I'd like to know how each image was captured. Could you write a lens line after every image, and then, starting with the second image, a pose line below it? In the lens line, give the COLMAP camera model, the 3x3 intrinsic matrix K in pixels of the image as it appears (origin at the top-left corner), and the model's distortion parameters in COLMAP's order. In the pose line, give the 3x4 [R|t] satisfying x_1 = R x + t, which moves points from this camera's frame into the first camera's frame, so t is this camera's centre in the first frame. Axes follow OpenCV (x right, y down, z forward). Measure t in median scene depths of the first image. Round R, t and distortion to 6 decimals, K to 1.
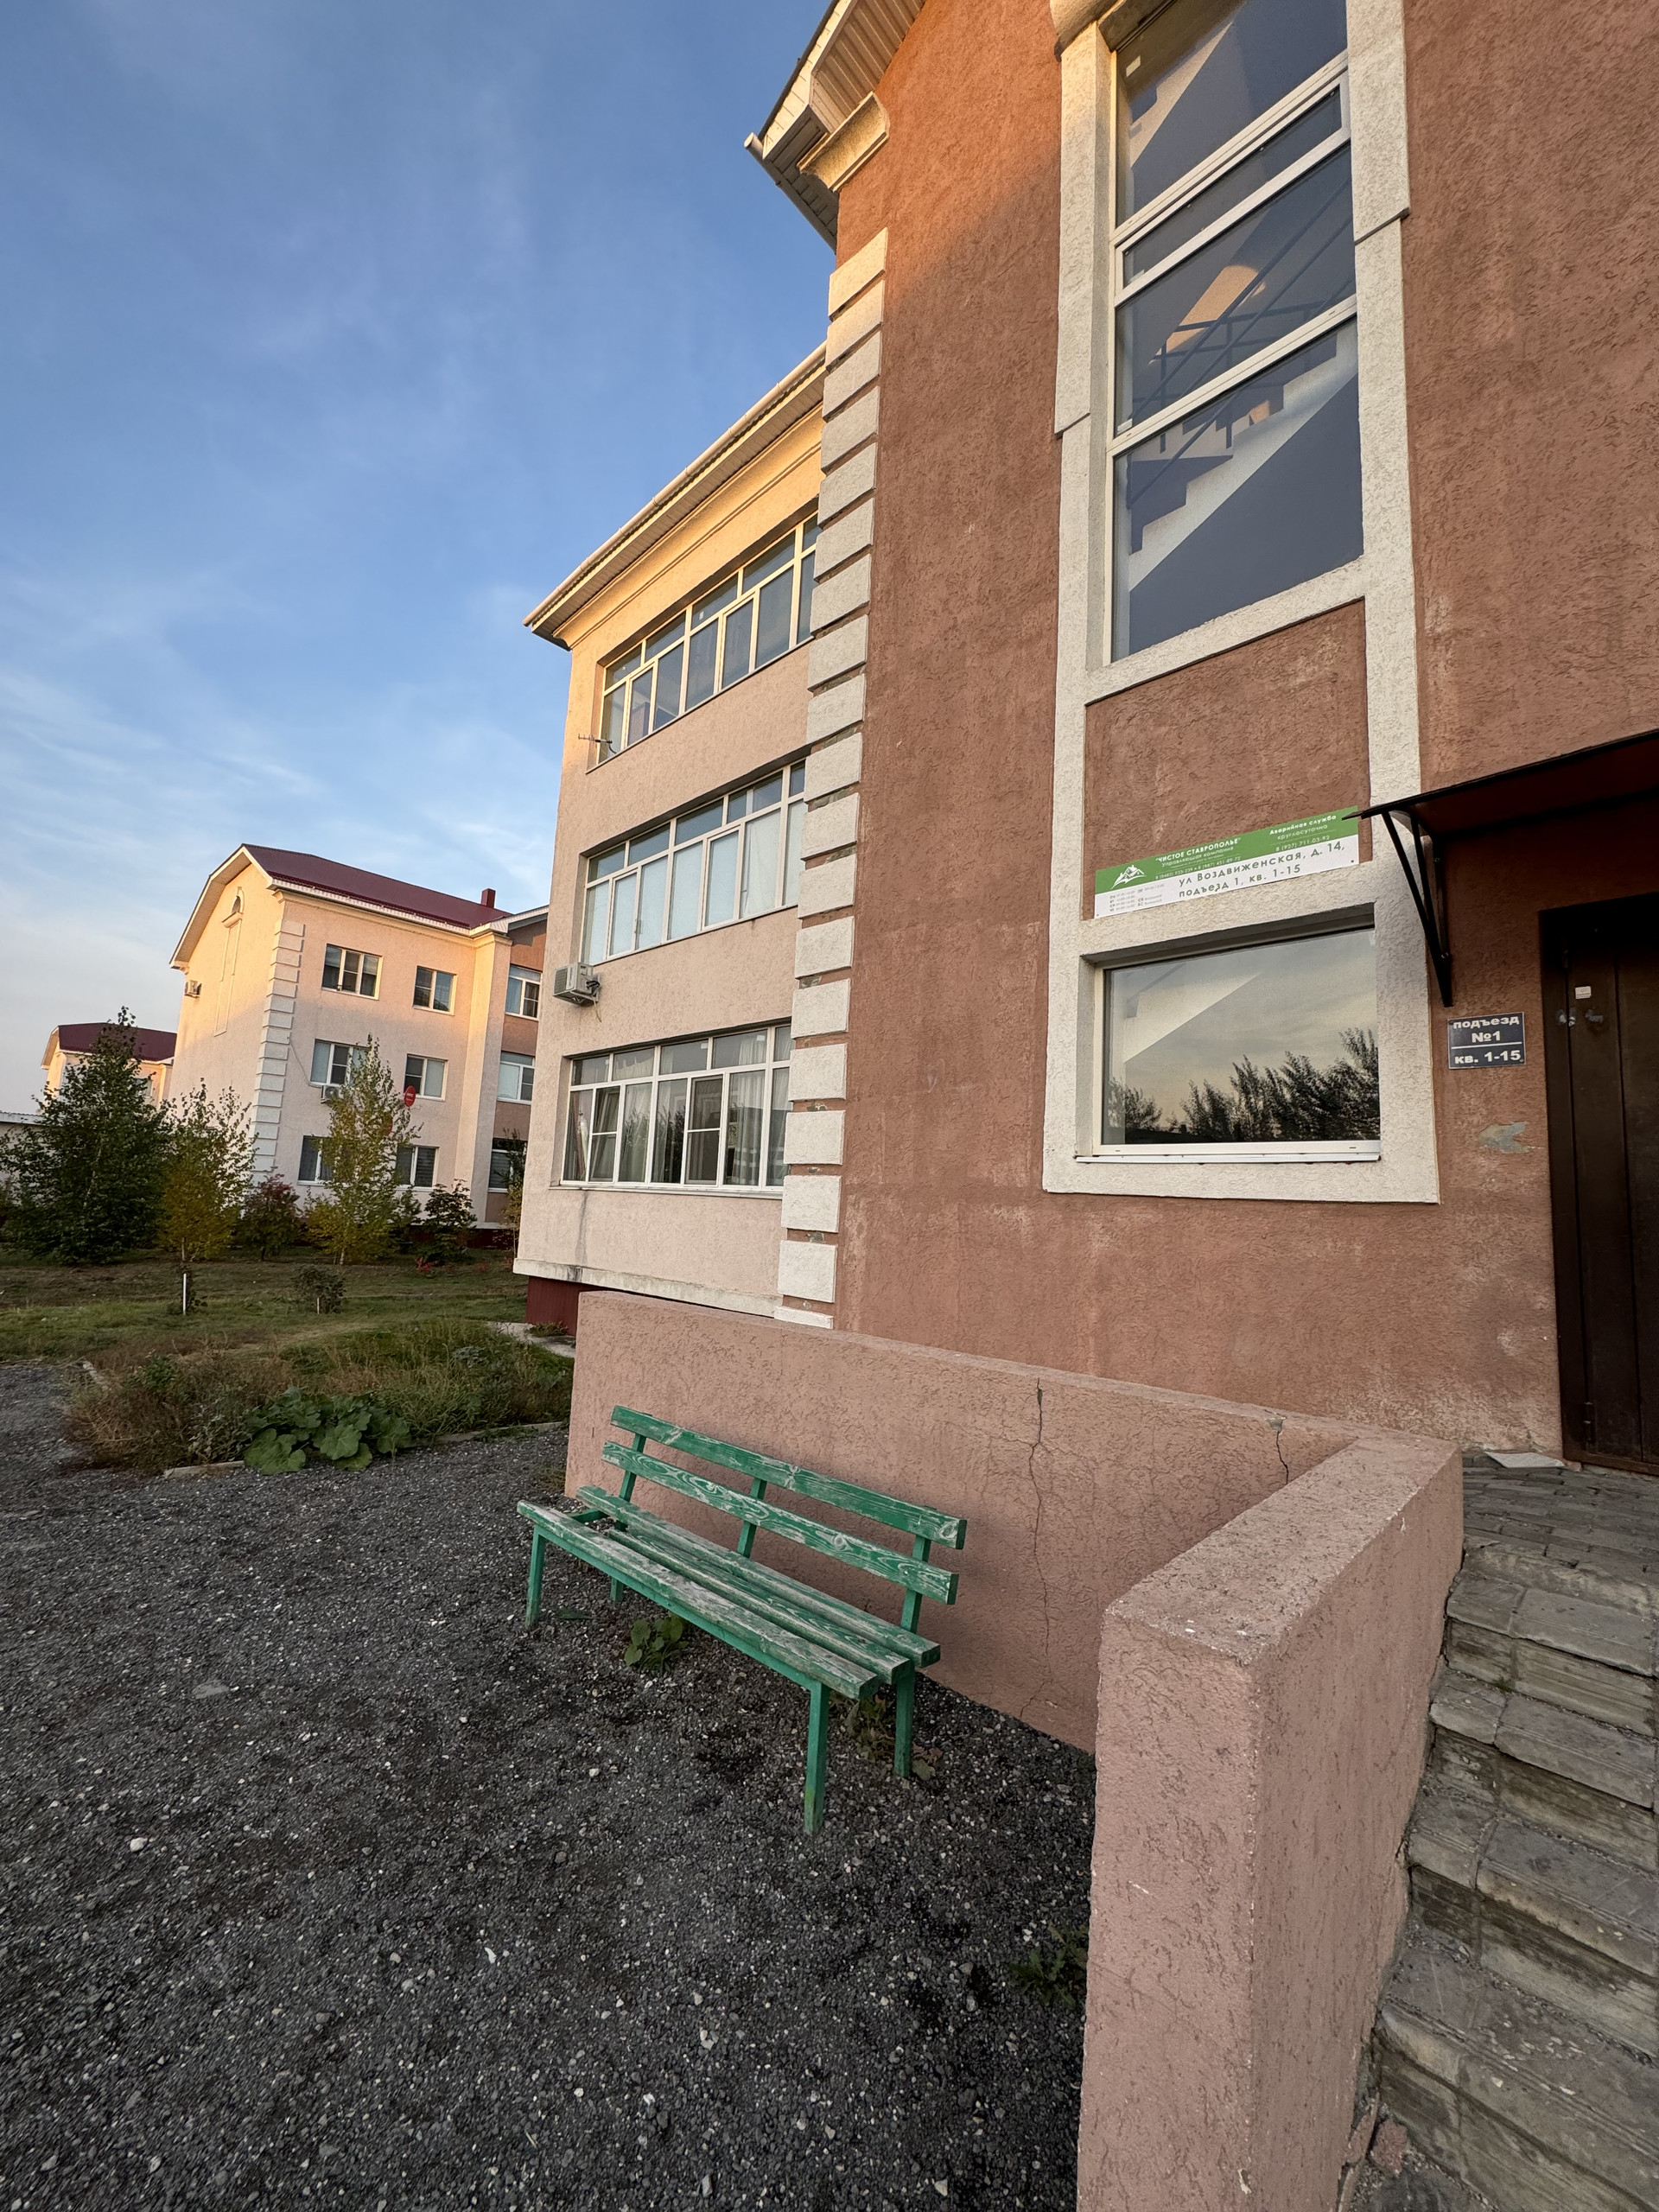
lens RADIAL K [[882.5, 0, 831.9], [0, 882.5, 1104.3], [0, 0, 1]] dist [-0.002859, 0.000560]
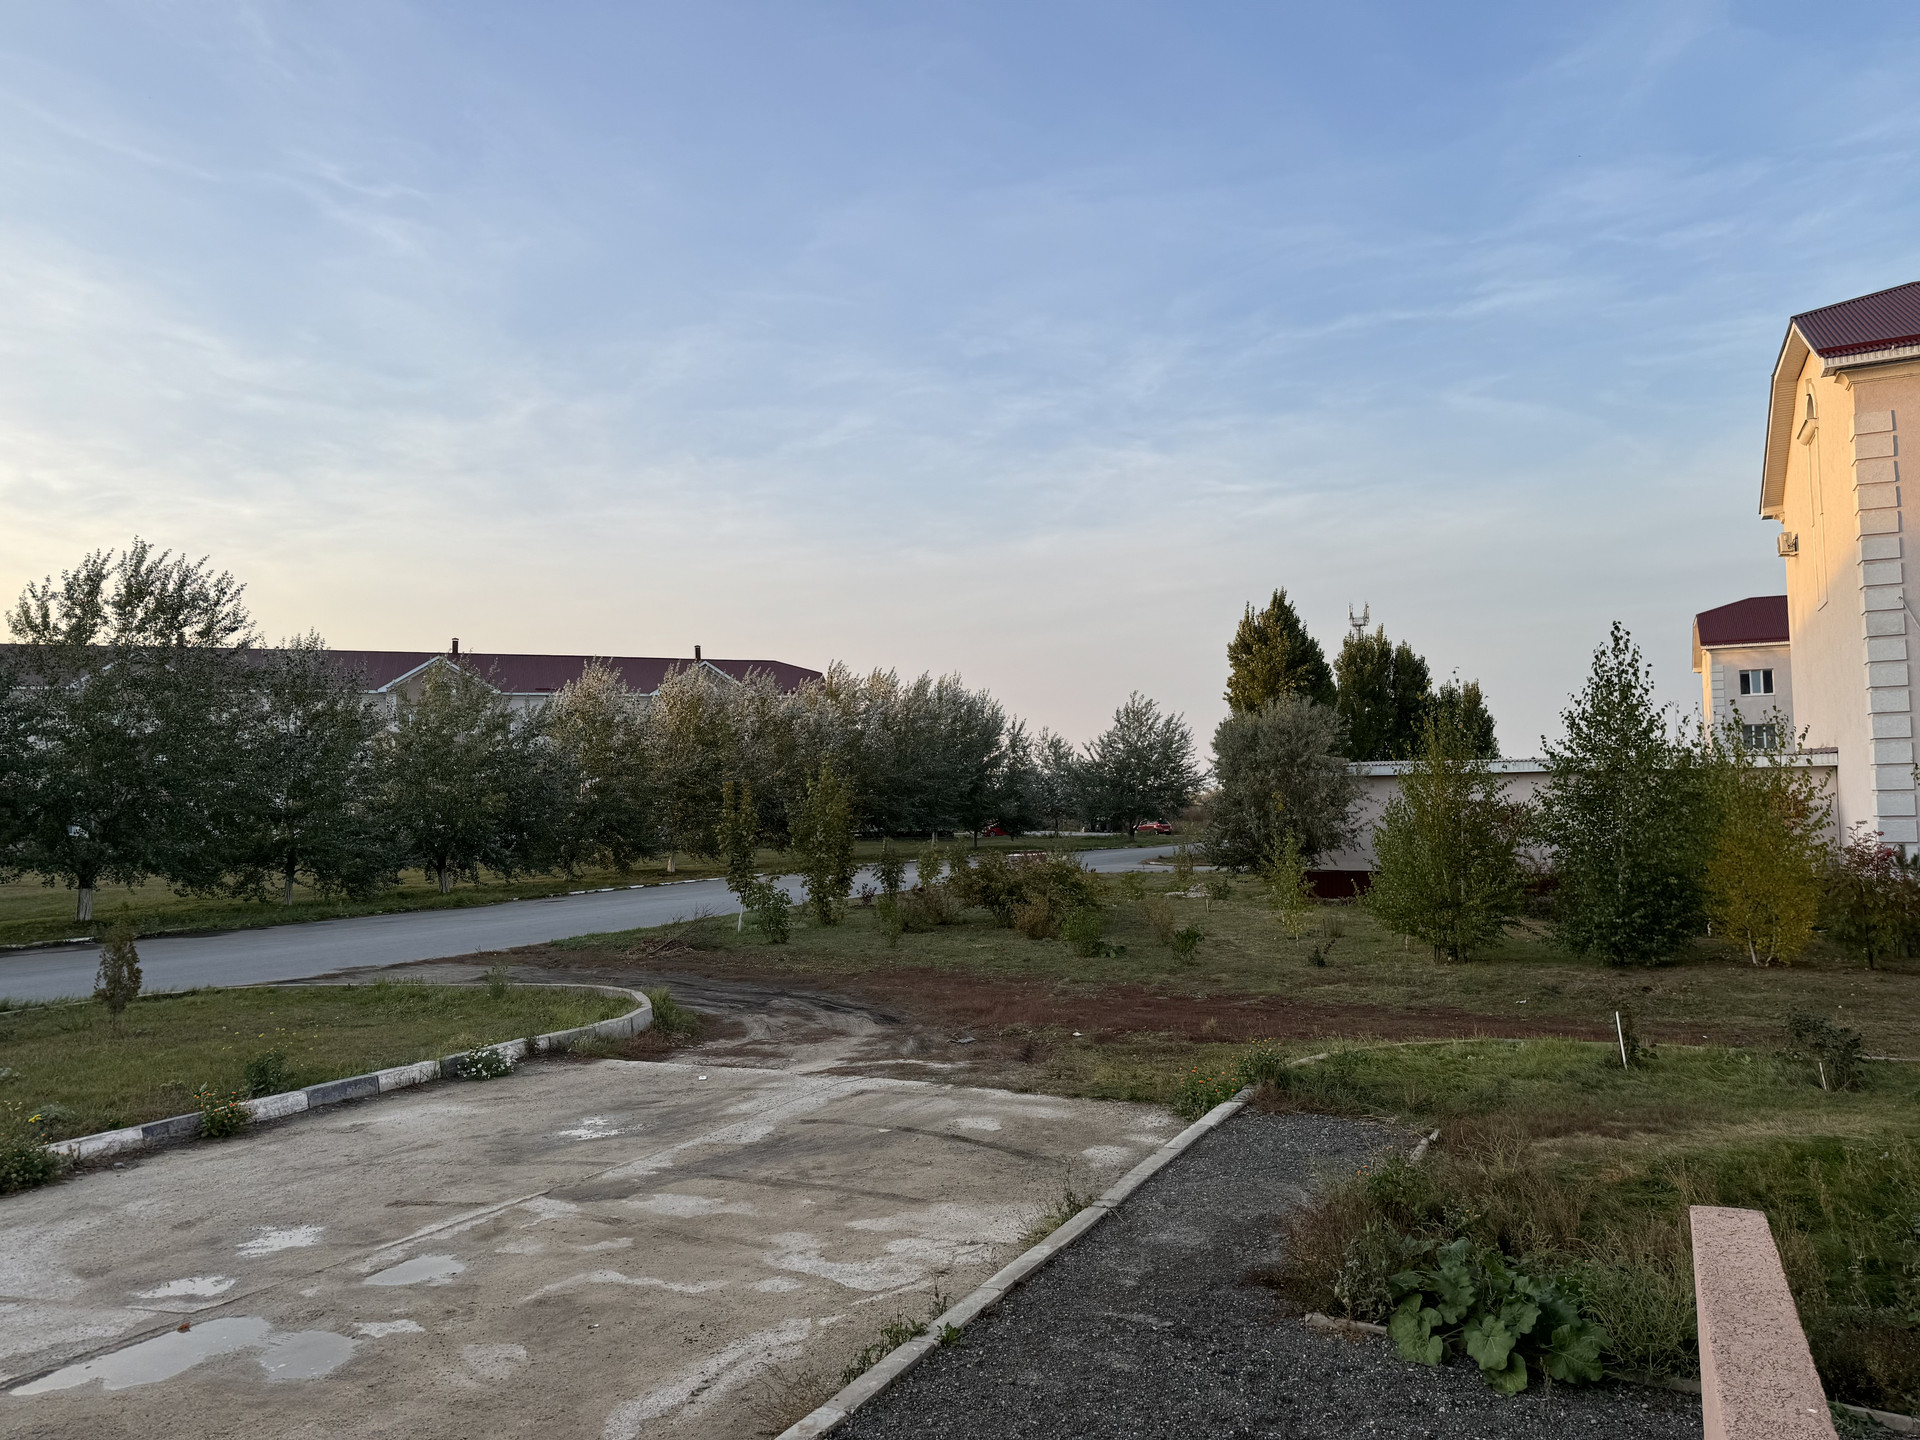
lens RADIAL K [[1376.6, 0, 960.0], [0, 1376.6, 720.0], [0, 0, 1]] dist [0.000109, -0.000203]
pose [[0.308833, -0.111860, -0.944515, 0.341762], [0.140578, 0.987521, -0.070988, -0.069310], [0.940670, -0.110855, 0.320704, 0.284780]]
